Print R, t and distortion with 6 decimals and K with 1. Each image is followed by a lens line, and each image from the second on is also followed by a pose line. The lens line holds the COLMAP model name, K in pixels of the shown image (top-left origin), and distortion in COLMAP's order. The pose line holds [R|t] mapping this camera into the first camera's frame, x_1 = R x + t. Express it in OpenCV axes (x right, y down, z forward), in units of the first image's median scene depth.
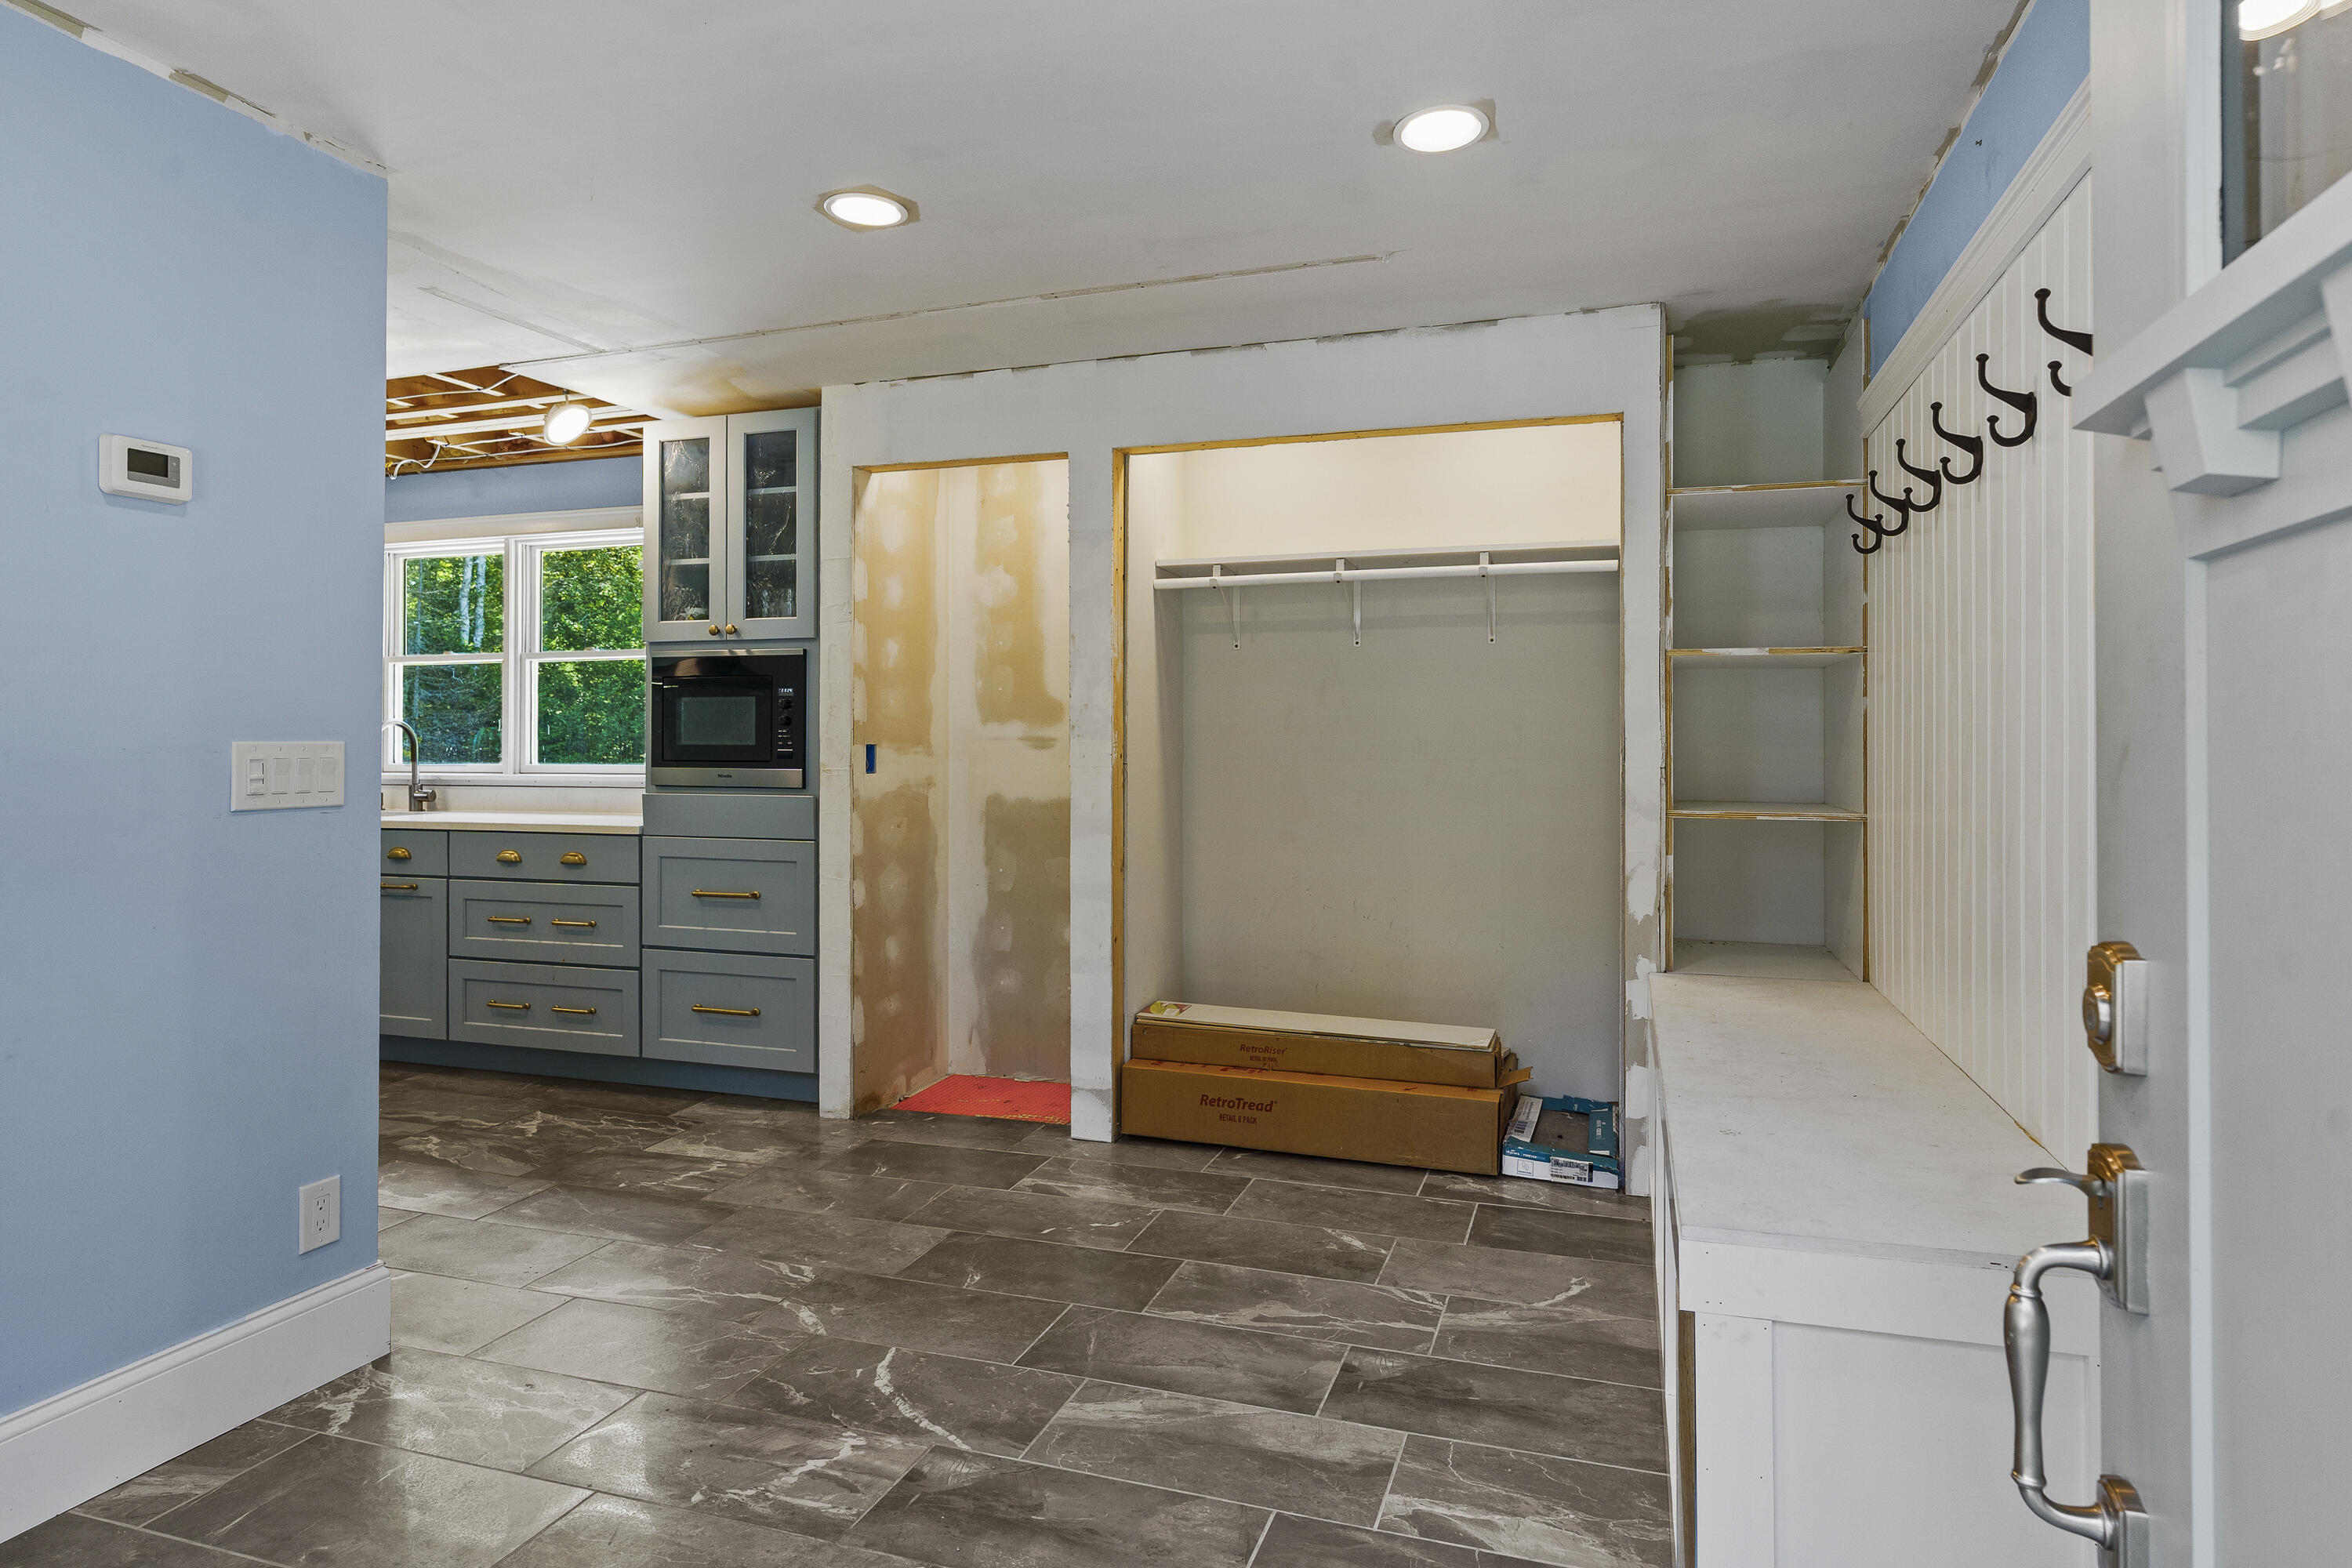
lens RADIAL K [[1315.3, 0, 1171.5], [0, 1315.3, 760.0], [0, 0, 1]] dist [0.000075, -0.000186]
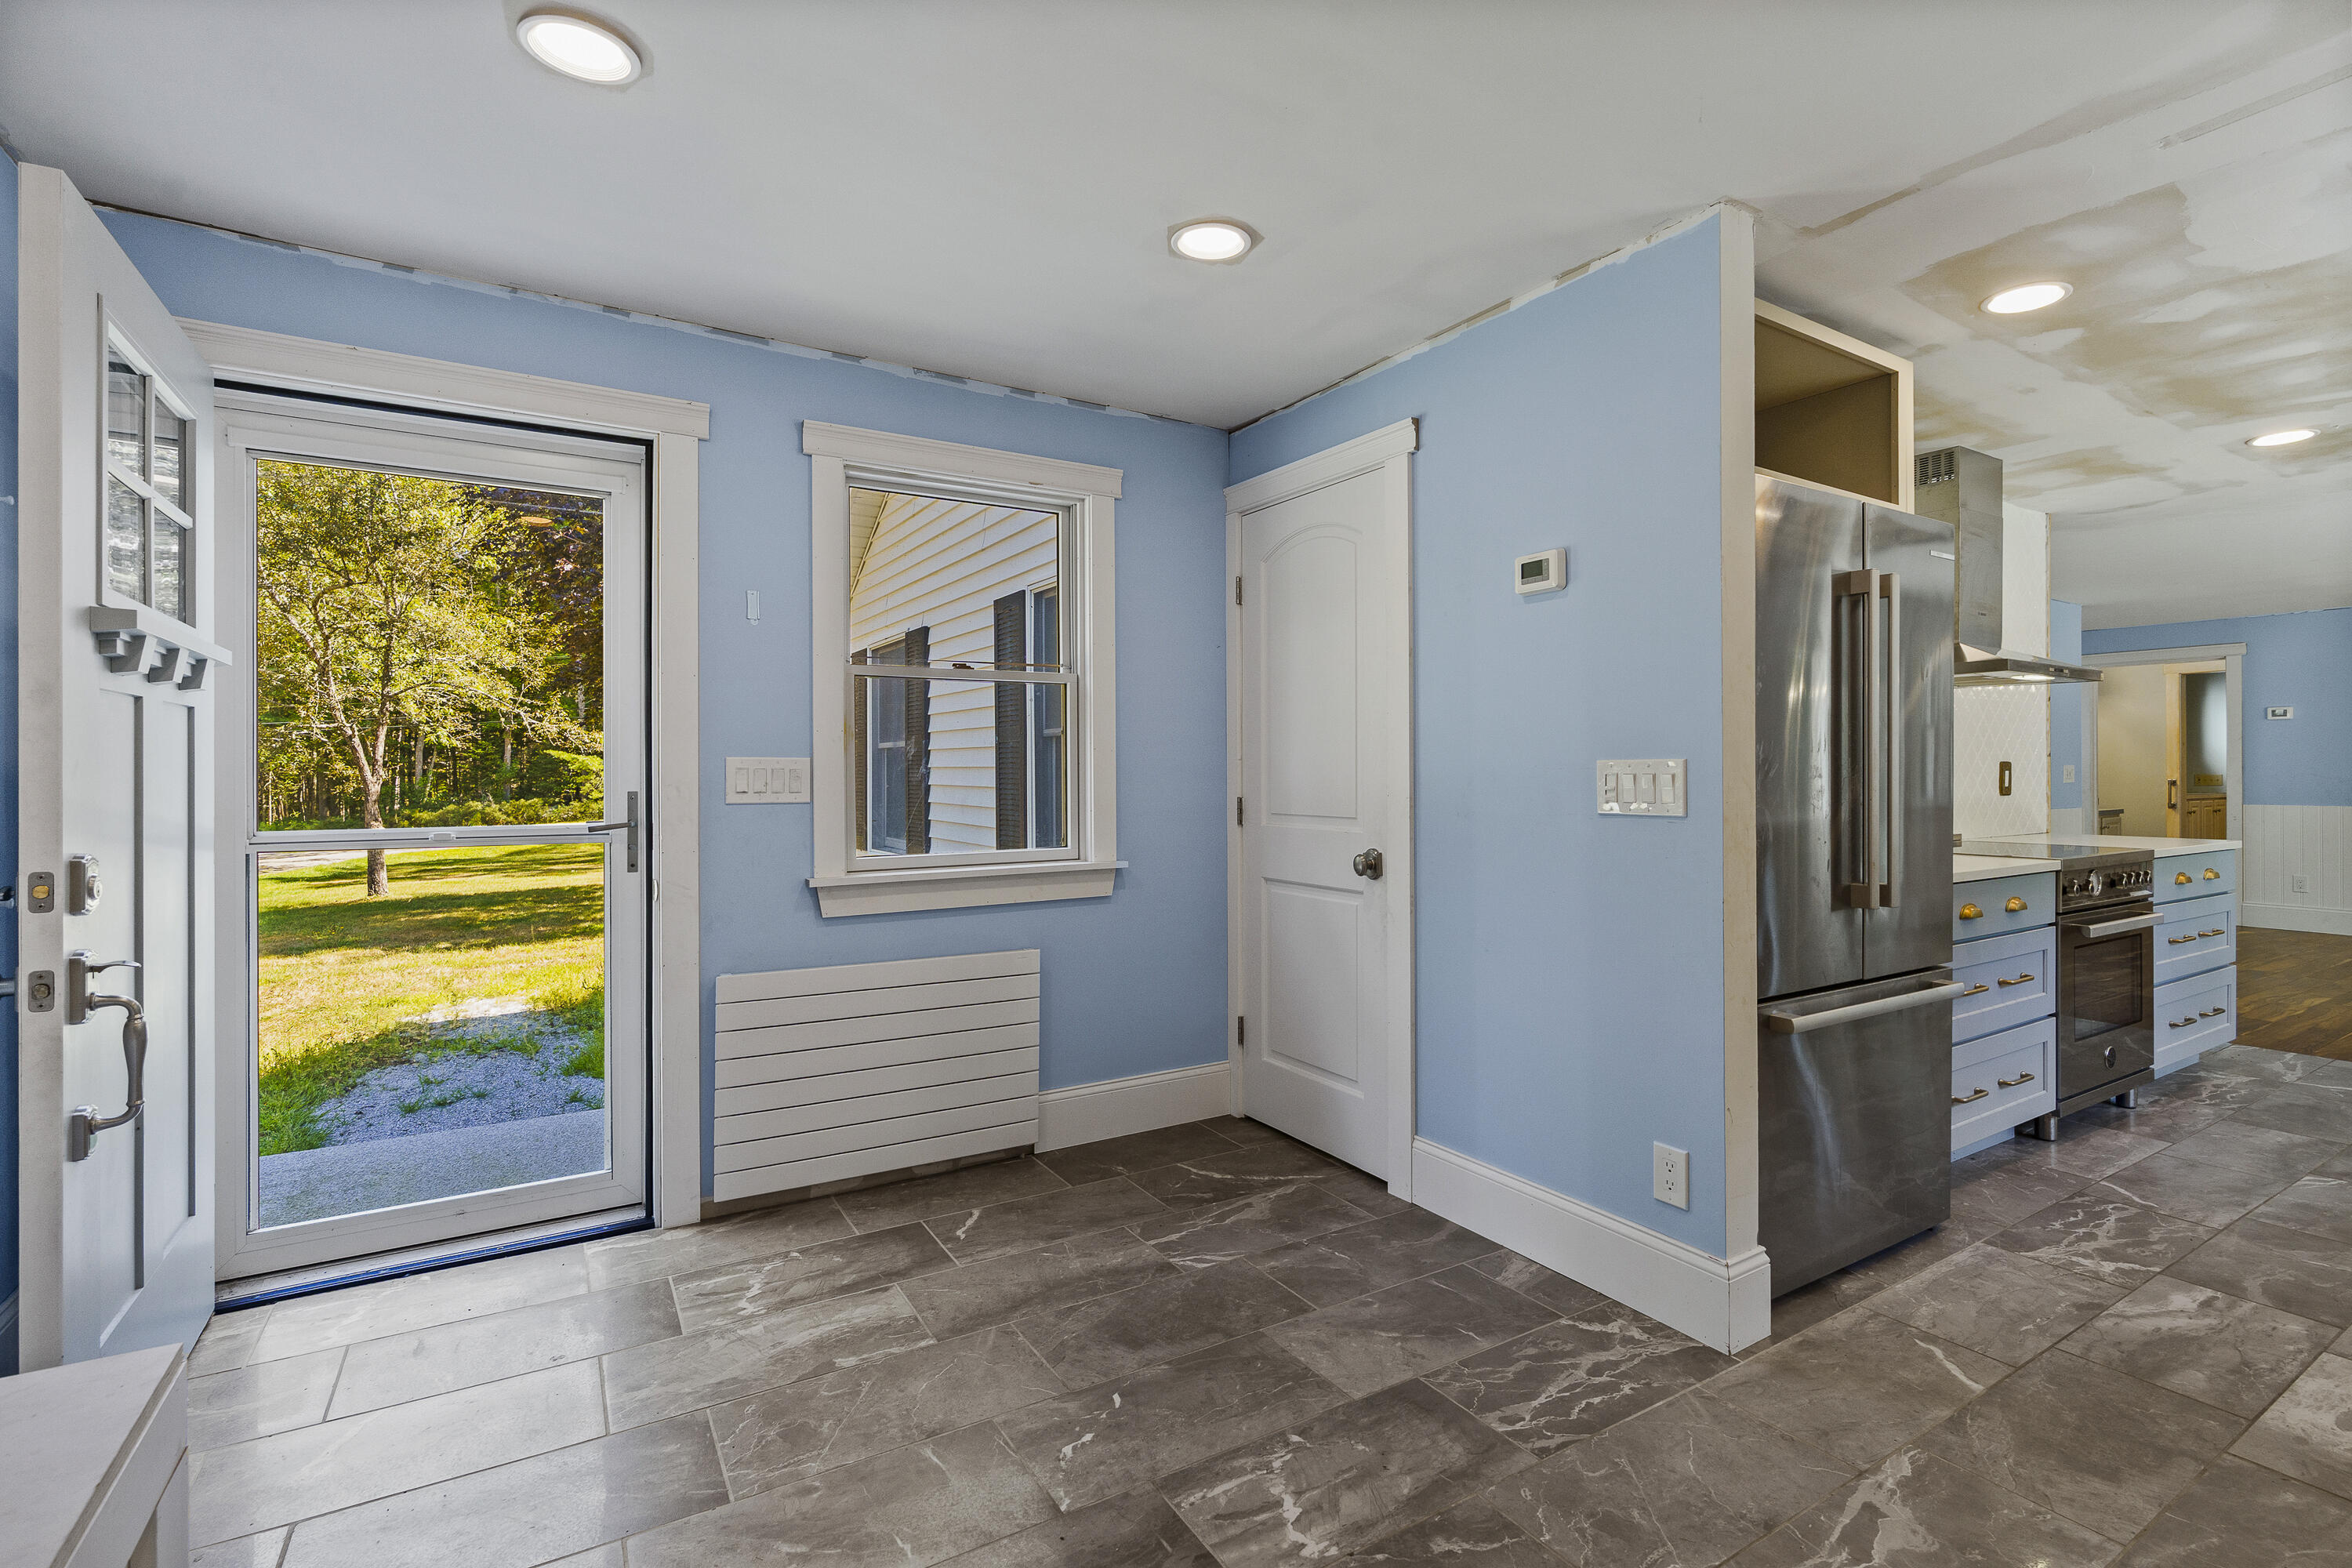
lens RADIAL K [[1083.7, 0, 1185.7], [0, 1083.7, 781.4], [0, 0, 1]] dist [0.002768, 0.000049]
pose [[-0.639274, 0.010367, -0.768909, 0.377328], [-0.004214, 0.999847, 0.016984, -0.010493], [0.768967, 0.014098, -0.639133, 1.423435]]
